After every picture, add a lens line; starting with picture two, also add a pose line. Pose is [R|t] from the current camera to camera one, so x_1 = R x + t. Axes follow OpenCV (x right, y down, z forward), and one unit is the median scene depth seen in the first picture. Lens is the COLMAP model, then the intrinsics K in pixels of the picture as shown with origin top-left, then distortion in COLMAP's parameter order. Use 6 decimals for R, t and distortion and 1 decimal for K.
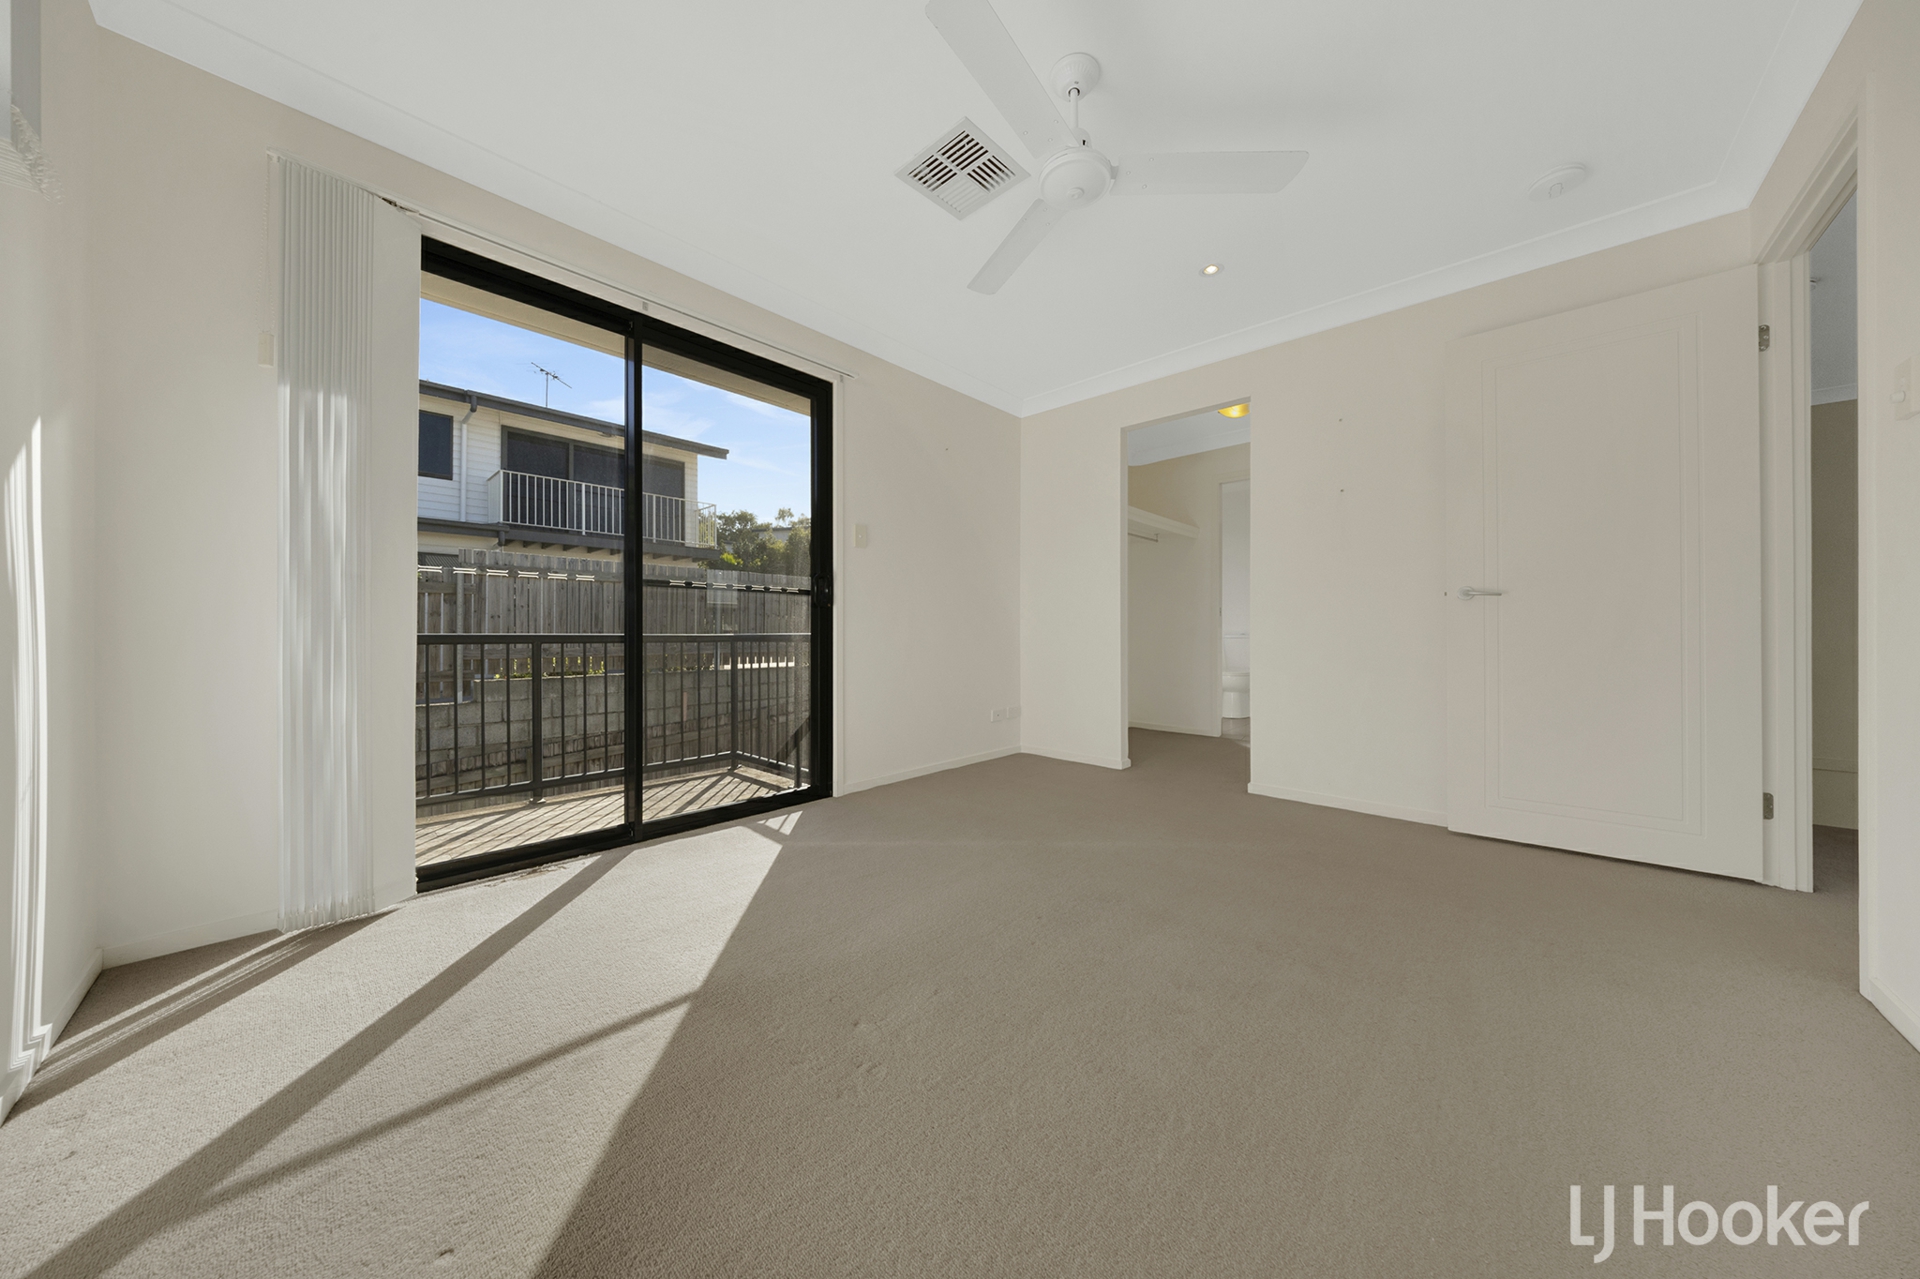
lens RADIAL K [[626.3, 0, 956.2], [0, 626.3, 632.6], [0, 0, 1]] dist [-0.011335, -0.000137]
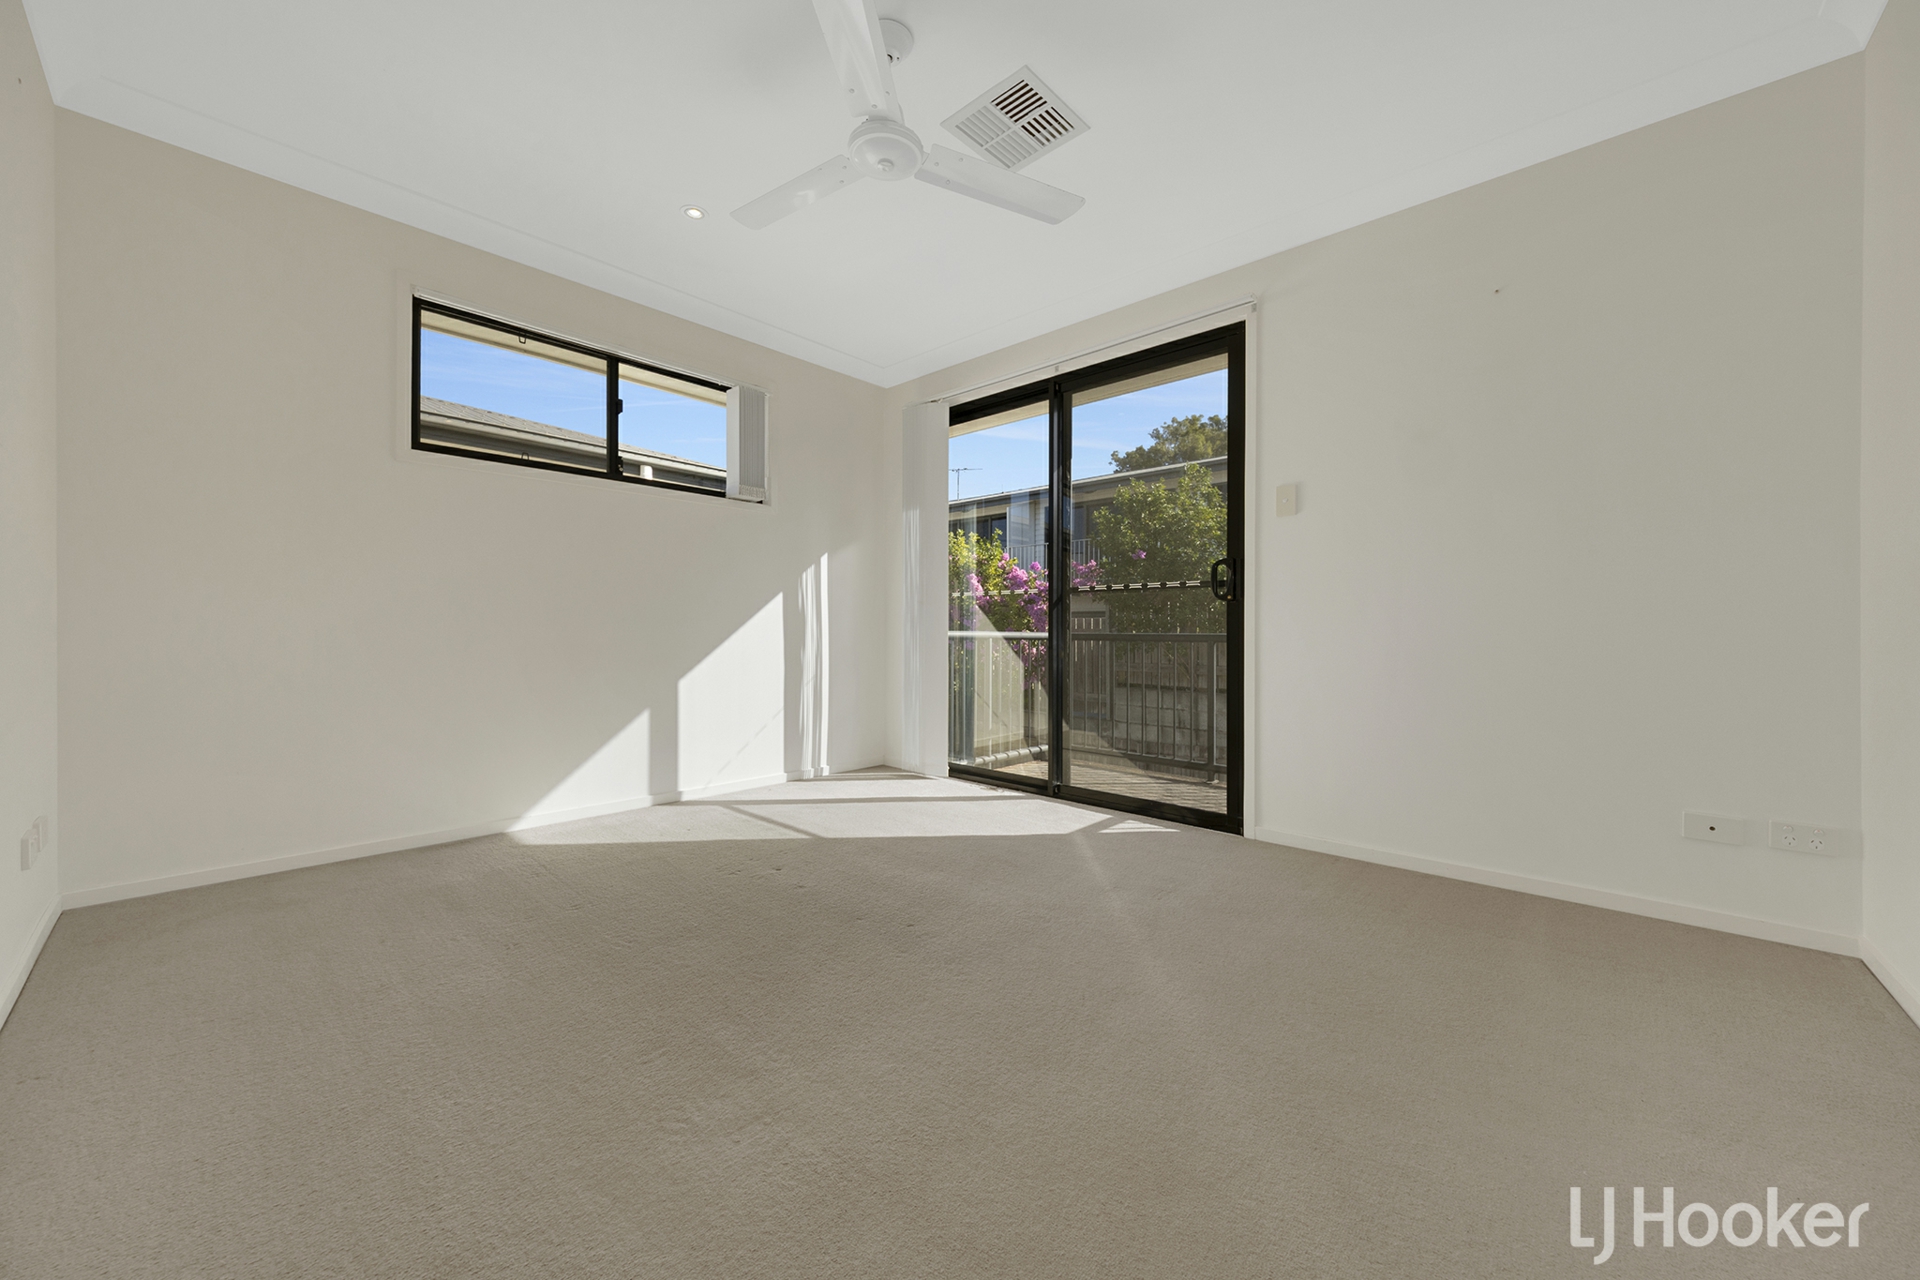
lens RADIAL K [[626.3, 0, 956.2], [0, 626.3, 633.1], [0, 0, 1]] dist [-0.011335, -0.000137]
pose [[0.000640, 0.007161, -0.999974, 0.726956], [-0.006339, 0.999954, 0.007157, -0.000059], [0.999980, 0.006335, 0.000686, 0.772359]]
